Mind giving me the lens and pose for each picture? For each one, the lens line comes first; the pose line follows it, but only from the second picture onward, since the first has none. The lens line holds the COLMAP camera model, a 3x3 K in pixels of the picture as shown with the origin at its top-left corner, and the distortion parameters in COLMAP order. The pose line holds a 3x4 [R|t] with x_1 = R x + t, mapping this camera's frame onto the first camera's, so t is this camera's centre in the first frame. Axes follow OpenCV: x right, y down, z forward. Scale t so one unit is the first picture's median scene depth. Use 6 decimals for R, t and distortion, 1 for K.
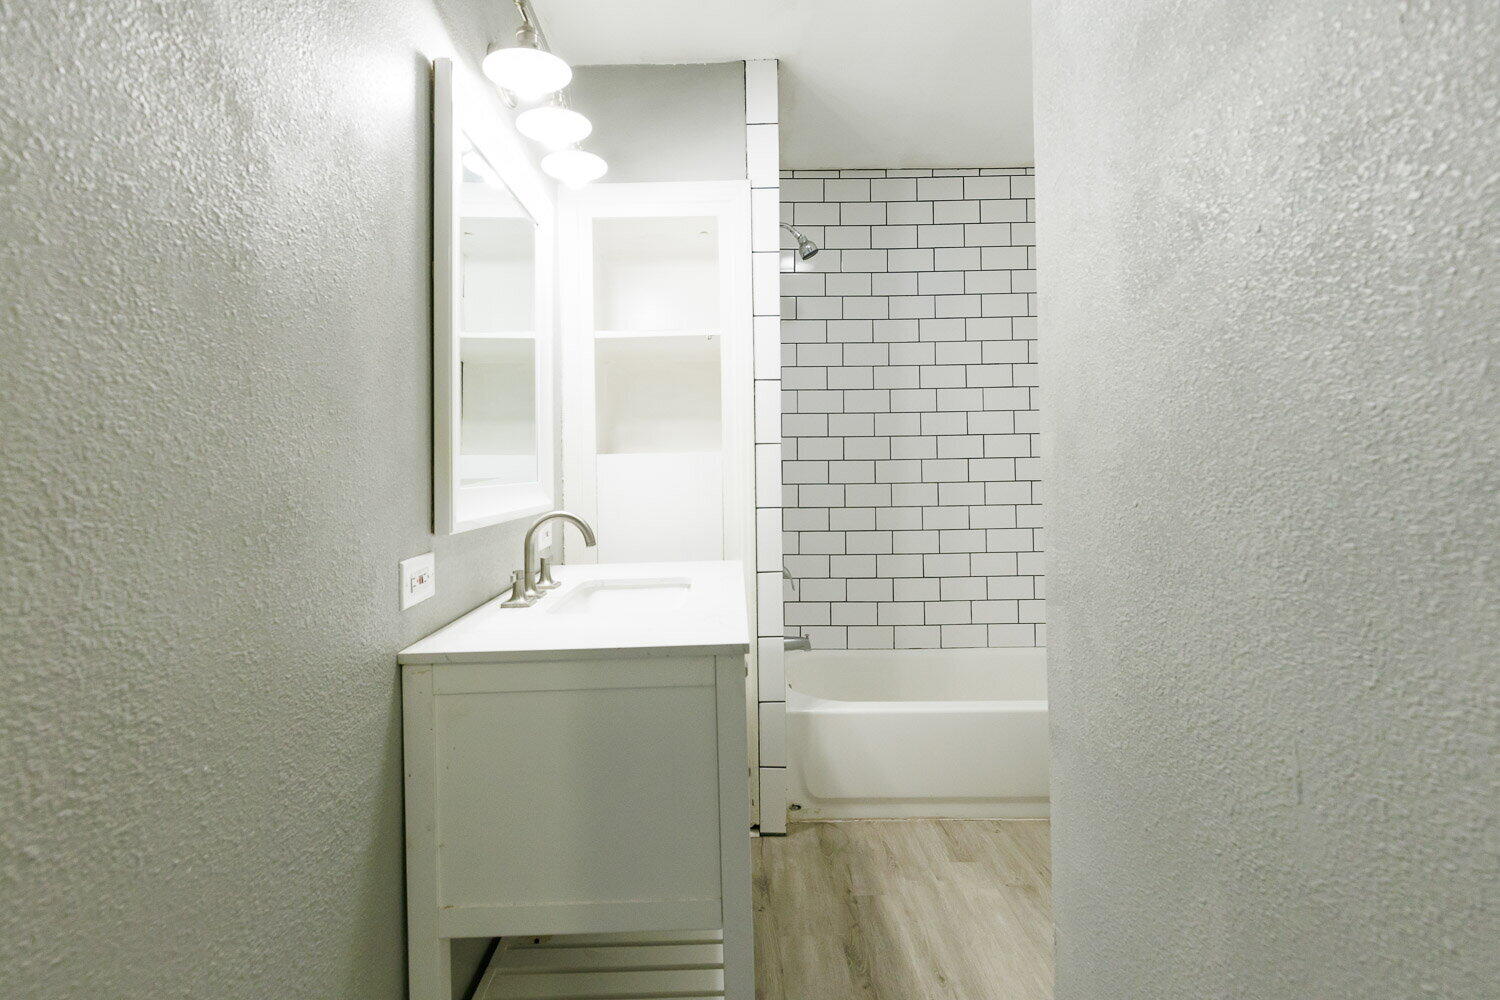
lens RADIAL K [[680.4, 0, 743.1], [0, 680.4, 472.5], [0, 0, 1]] dist [0.001660, 0.000476]
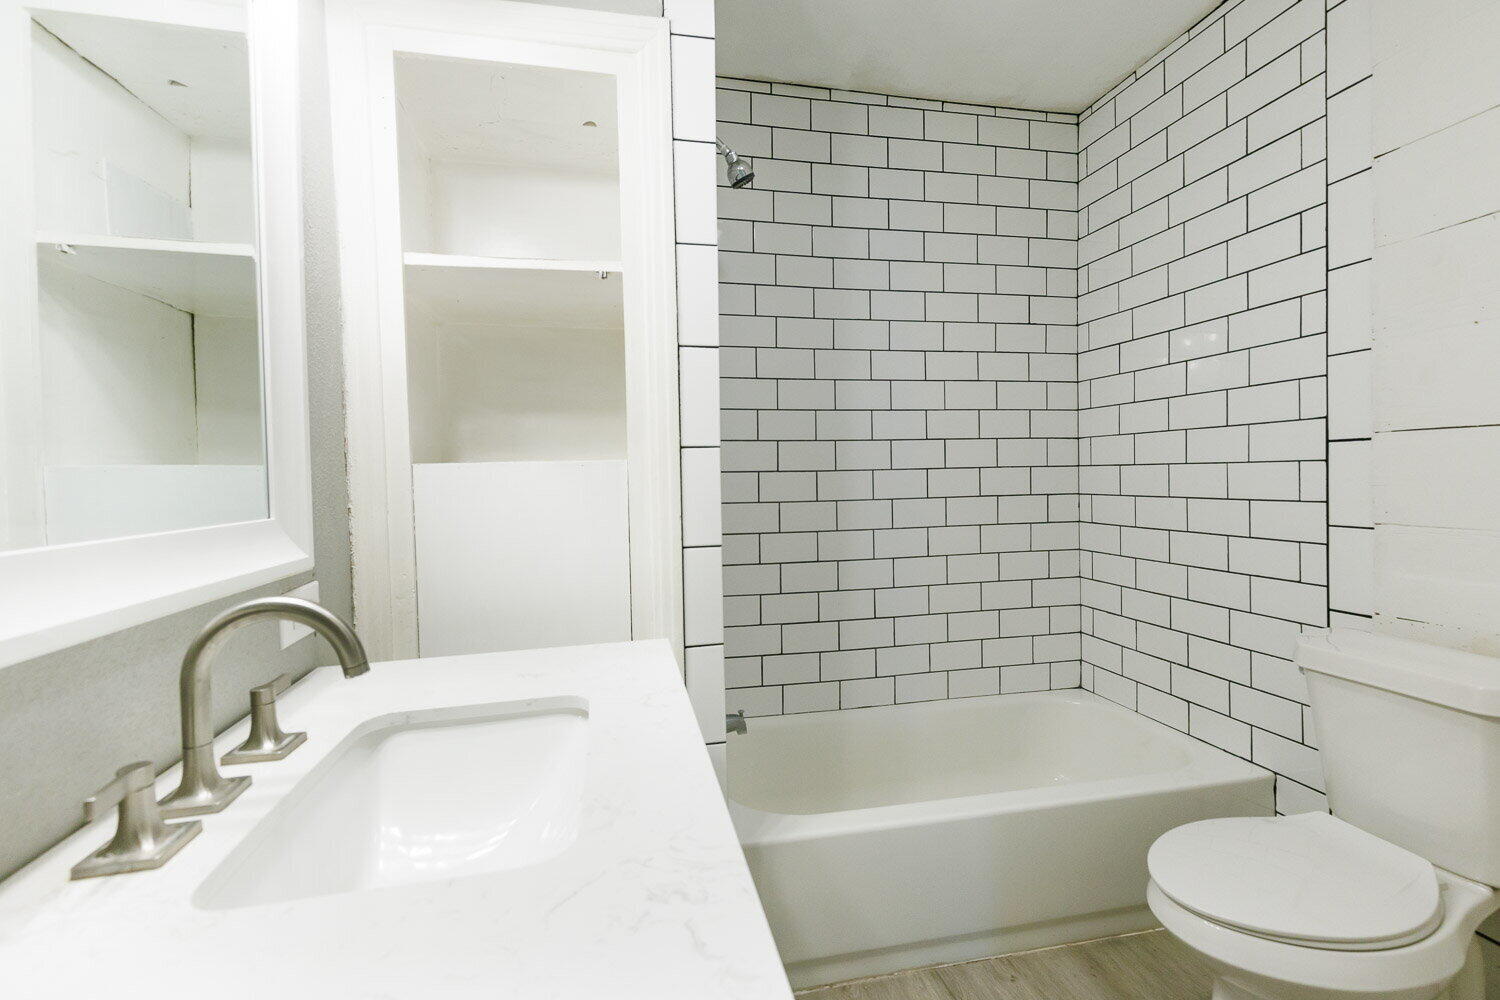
lens RADIAL K [[666.6, 0, 750.0], [0, 666.6, 500.0], [0, 0, 1]] dist [0.020611, -0.007085]
pose [[0.980511, -0.011302, 0.196140, -0.030331], [0.006067, 0.999610, 0.027272, -0.006332], [-0.196372, -0.025551, 0.980197, 0.268413]]
